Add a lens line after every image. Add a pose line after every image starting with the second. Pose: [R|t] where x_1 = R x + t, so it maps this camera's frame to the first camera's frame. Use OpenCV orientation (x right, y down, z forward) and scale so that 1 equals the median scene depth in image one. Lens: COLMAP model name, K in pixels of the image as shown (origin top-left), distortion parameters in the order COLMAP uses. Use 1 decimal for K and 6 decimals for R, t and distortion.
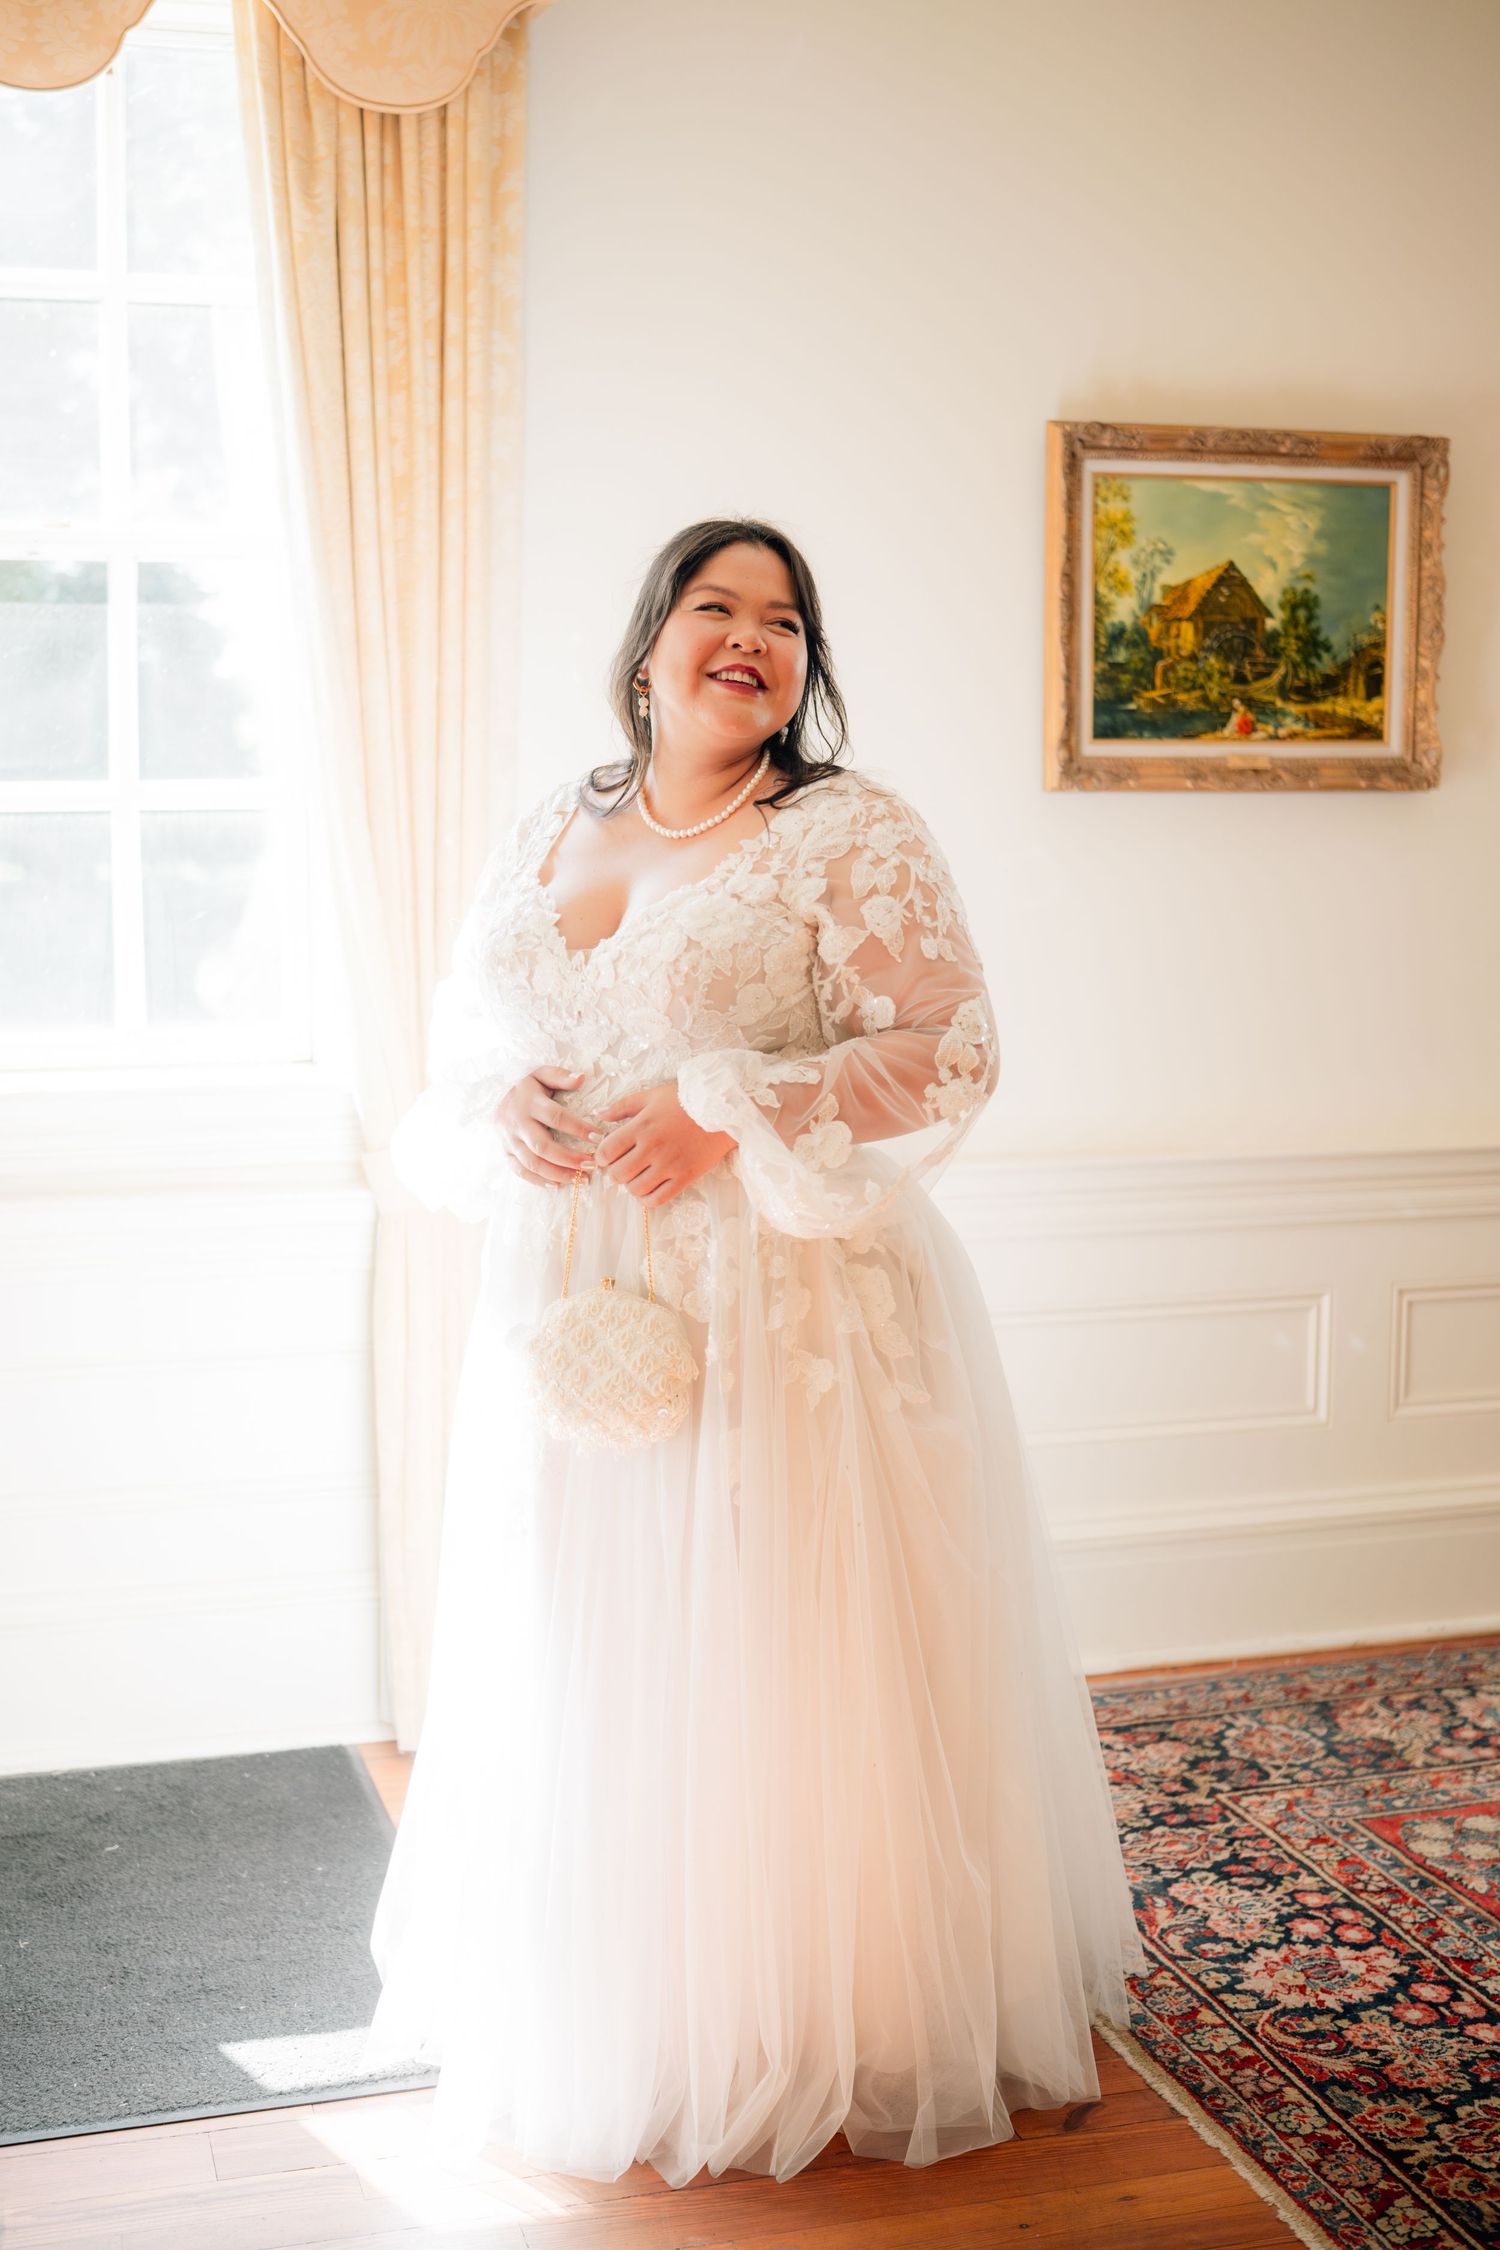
lens RADIAL K [[2760.6, 0, 745.8], [0, 2760.6, 1131.9], [0, 0, 1]] dist [-0.031265, 0.000000]
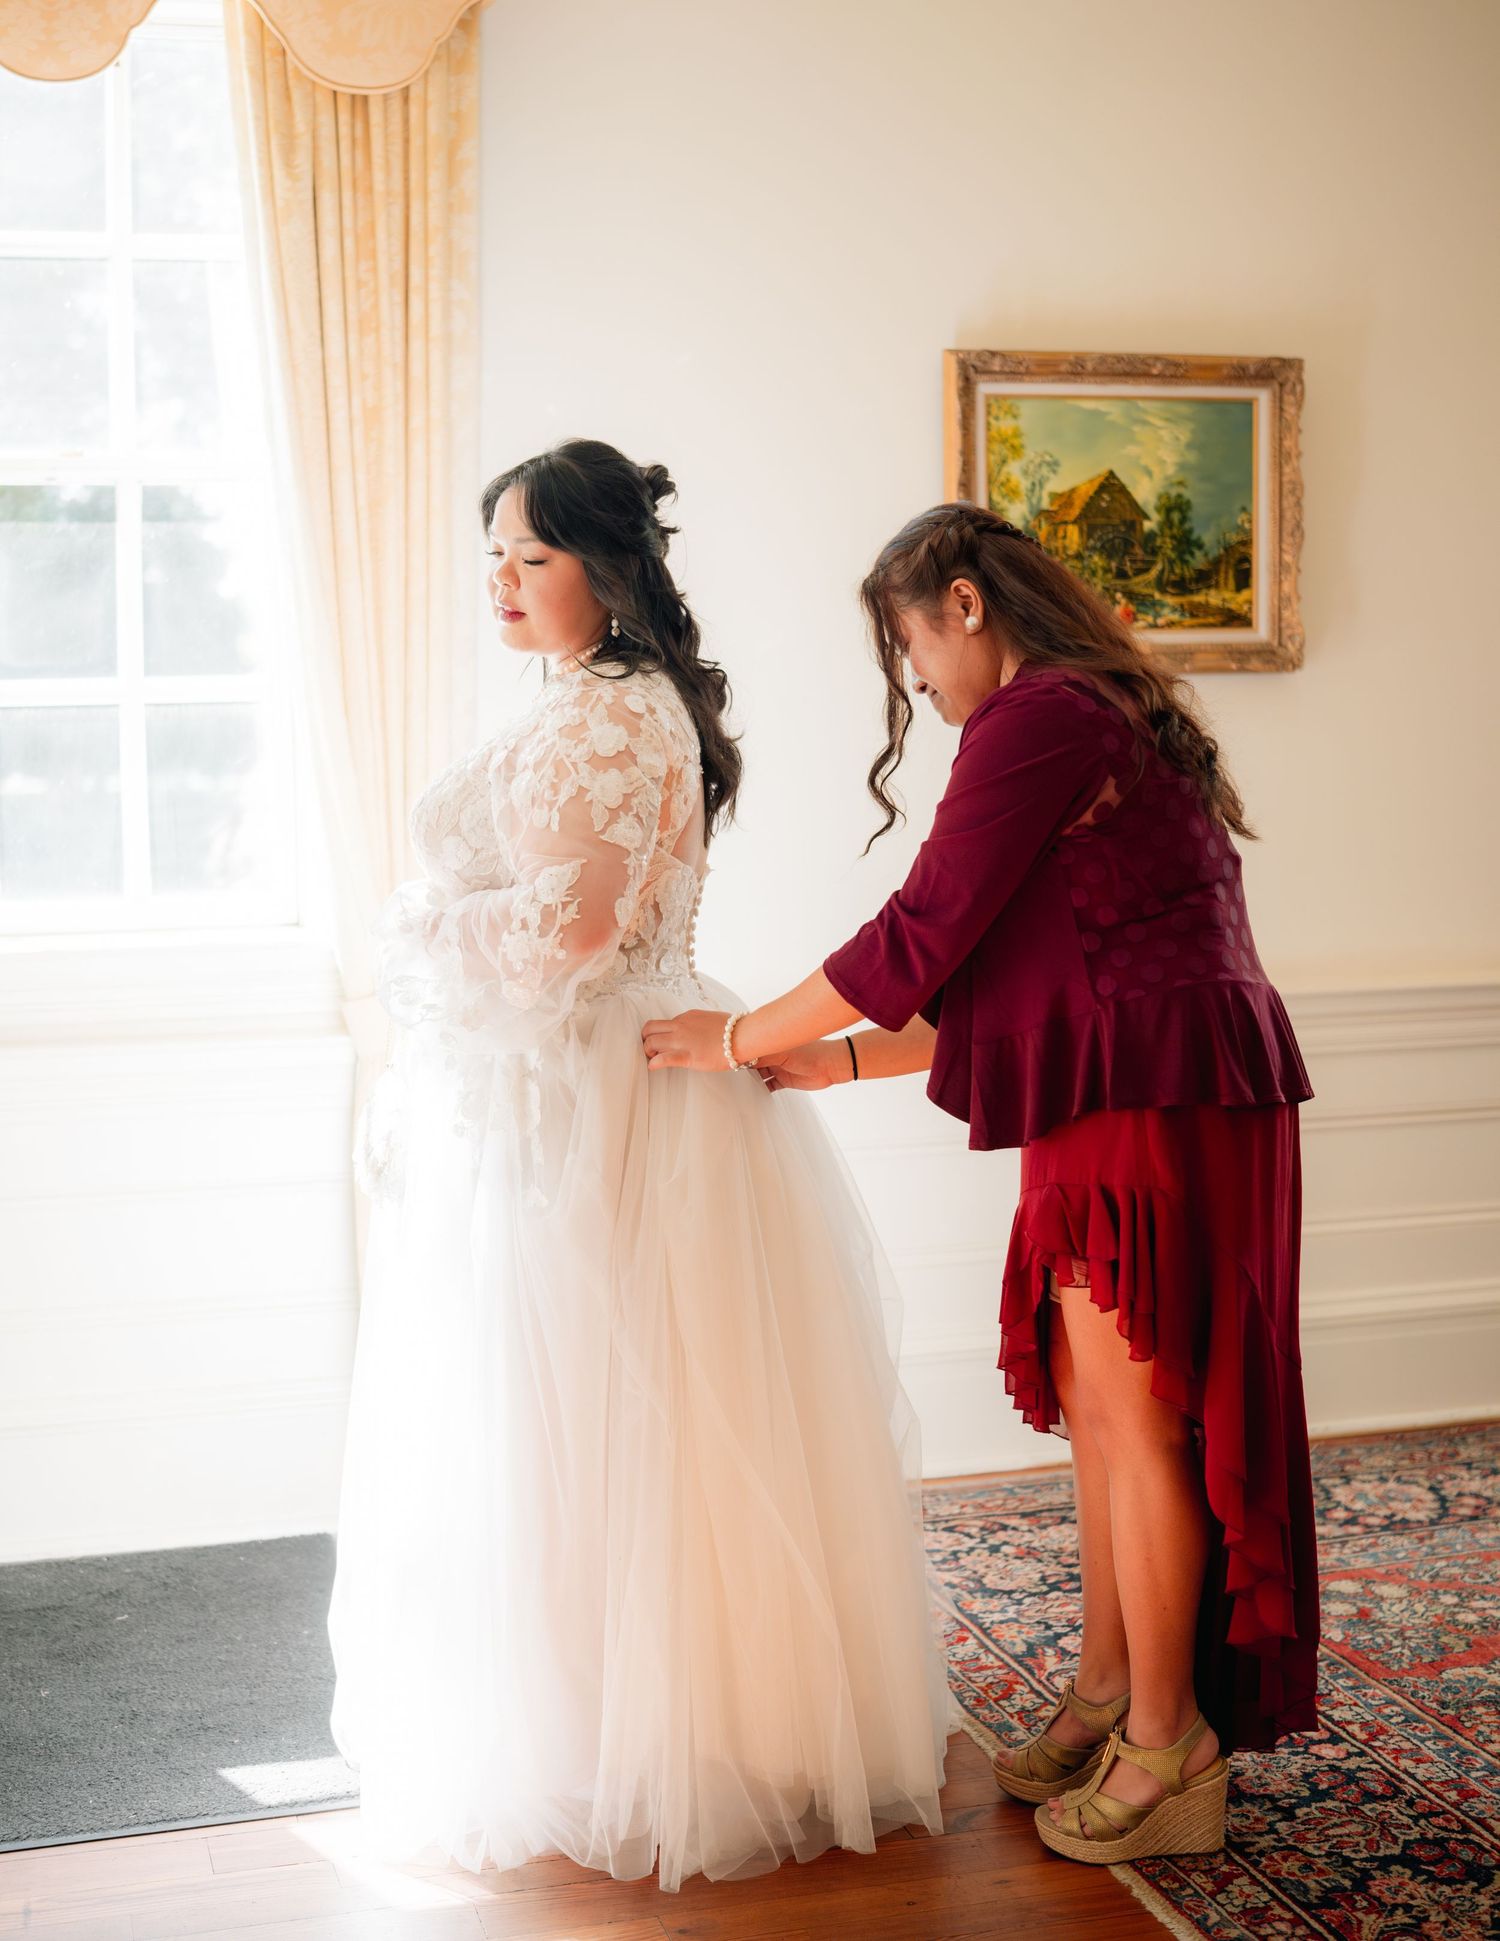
lens RADIAL K [[2683.7, 0, 692.4], [0, 2683.7, 907.0], [0, 0, 1]] dist [-0.034385, 0.000000]
pose [[0.999803, -0.012479, -0.015423, 0.022279], [0.011758, 0.998872, -0.046012, 0.021510], [0.015980, 0.045822, 0.998822, -0.097832]]
